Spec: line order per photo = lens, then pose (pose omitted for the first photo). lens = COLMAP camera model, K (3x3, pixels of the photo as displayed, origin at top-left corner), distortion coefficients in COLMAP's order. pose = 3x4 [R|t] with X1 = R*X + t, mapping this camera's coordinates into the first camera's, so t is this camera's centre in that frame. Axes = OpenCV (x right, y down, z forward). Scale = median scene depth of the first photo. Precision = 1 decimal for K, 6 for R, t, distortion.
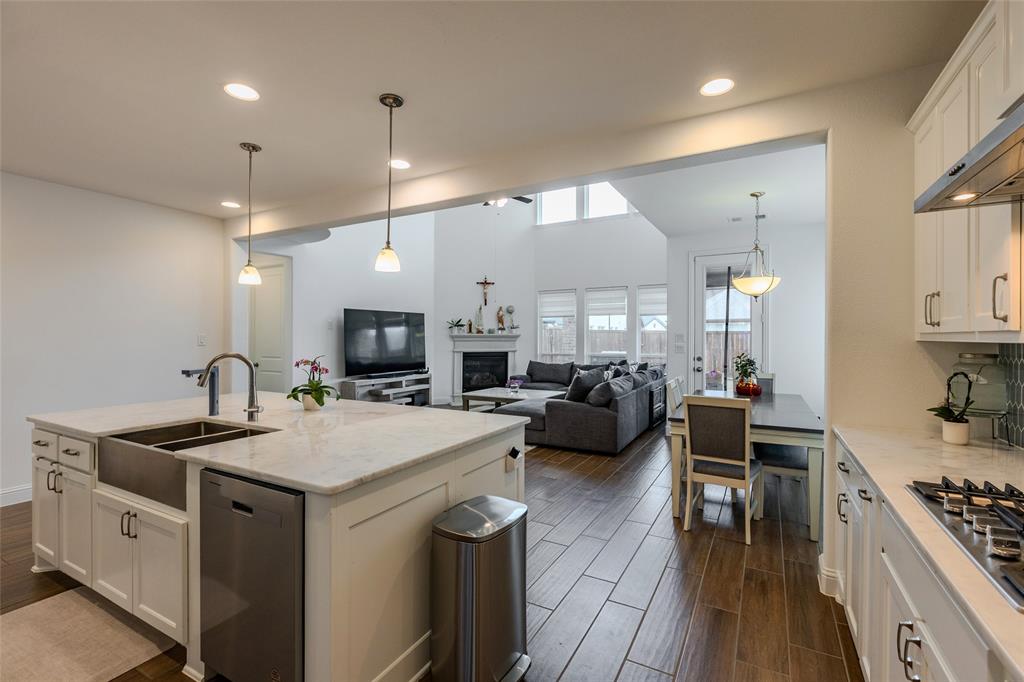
lens RADIAL K [[453.8, 0, 509.7], [0, 453.8, 331.7], [0, 0, 1]] dist [0.023720, -0.018250]
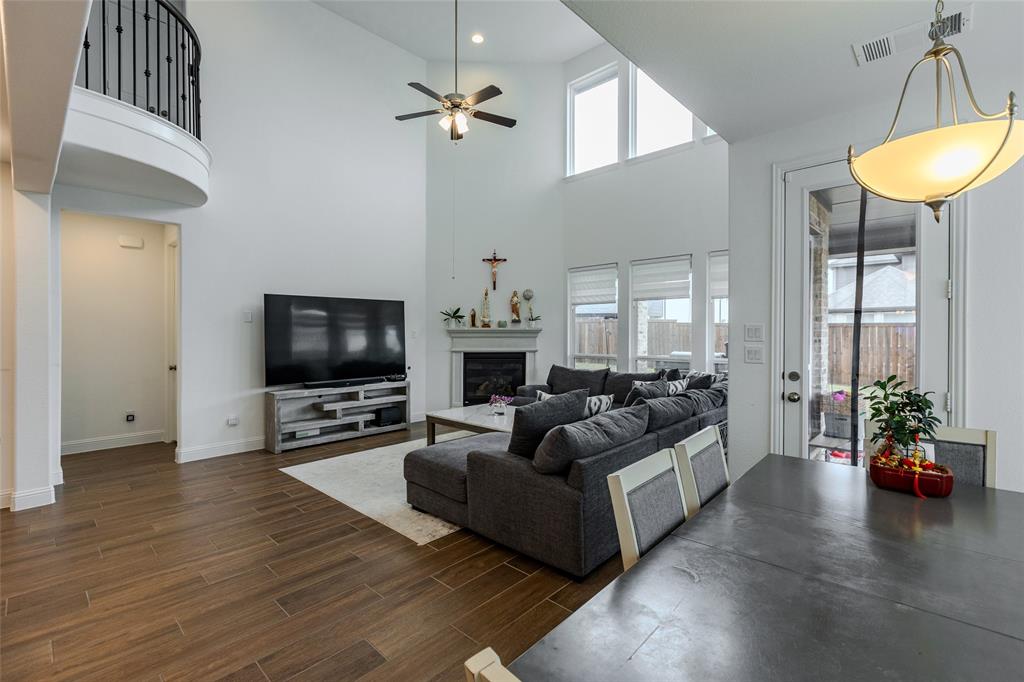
lens RADIAL K [[454.7, 0, 506.3], [0, 454.7, 332.7], [0, 0, 1]] dist [-0.002025, -0.000507]
pose [[0.969511, -0.000674, -0.245045, 0.152209], [0.003998, 0.999907, 0.013065, 0.002969], [0.245013, -0.013646, 0.969424, 0.289260]]
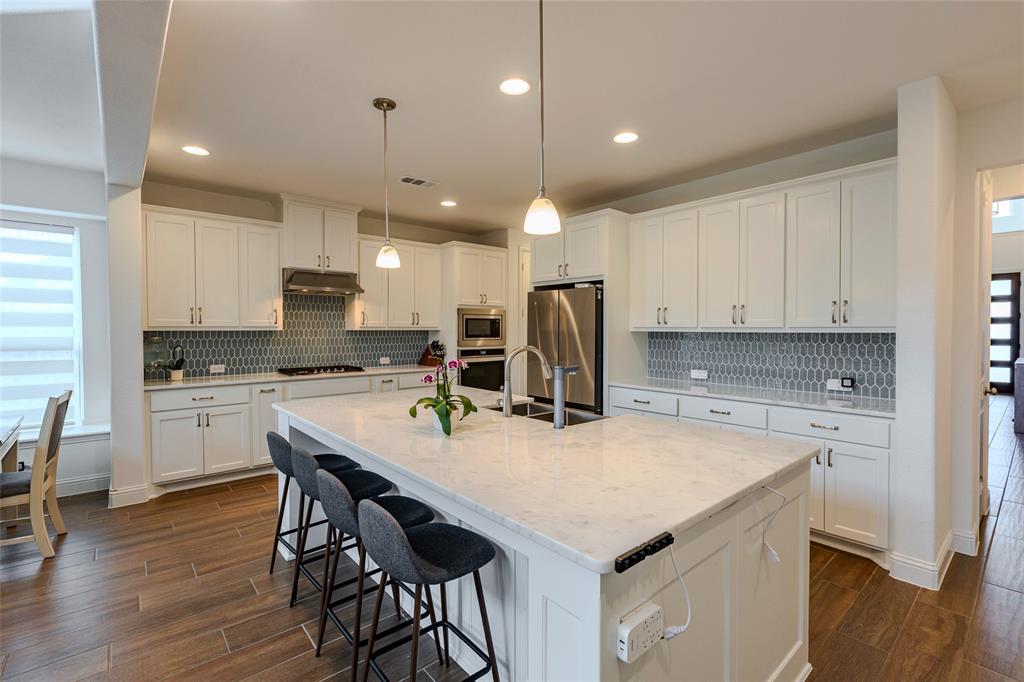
lens RADIAL K [[455.2, 0, 511.1], [0, 455.2, 331.5], [0, 0, 1]] dist [0.000406, 0.000161]
pose [[-0.938989, -0.004243, 0.343922, -0.249783], [-0.005459, 0.999982, -0.002569, 0.005006], [-0.343905, -0.004290, -0.938995, 0.525831]]
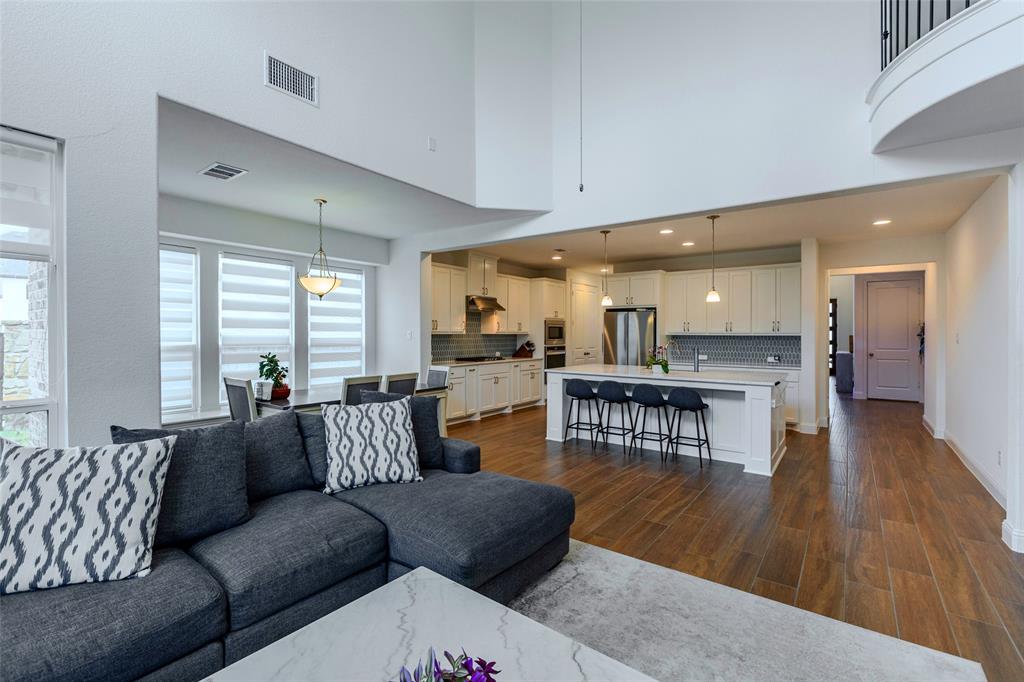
lens RADIAL K [[455.3, 0, 508.0], [0, 455.3, 330.0], [0, 0, 1]] dist [0.002027, 0.000154]
pose [[-0.991478, -0.003706, 0.130218, -0.020054], [-0.005856, 0.999853, -0.016128, 0.009031], [-0.130139, -0.016753, -0.991354, 0.936479]]
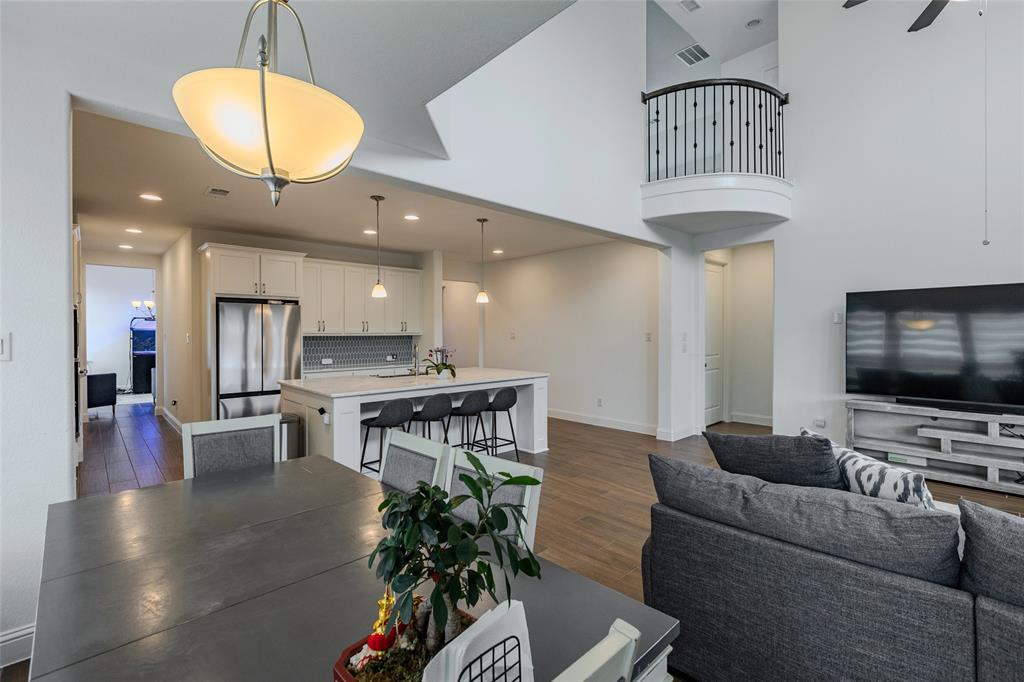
lens RADIAL K [[454.7, 0, 506.3], [0, 454.7, 332.7], [0, 0, 1]] dist [-0.002025, -0.000507]
pose [[-0.310832, 0.000451, -0.950465, 0.341877], [0.012703, 0.999913, -0.003680, 0.004080], [0.950380, -0.013218, -0.310811, 0.554445]]
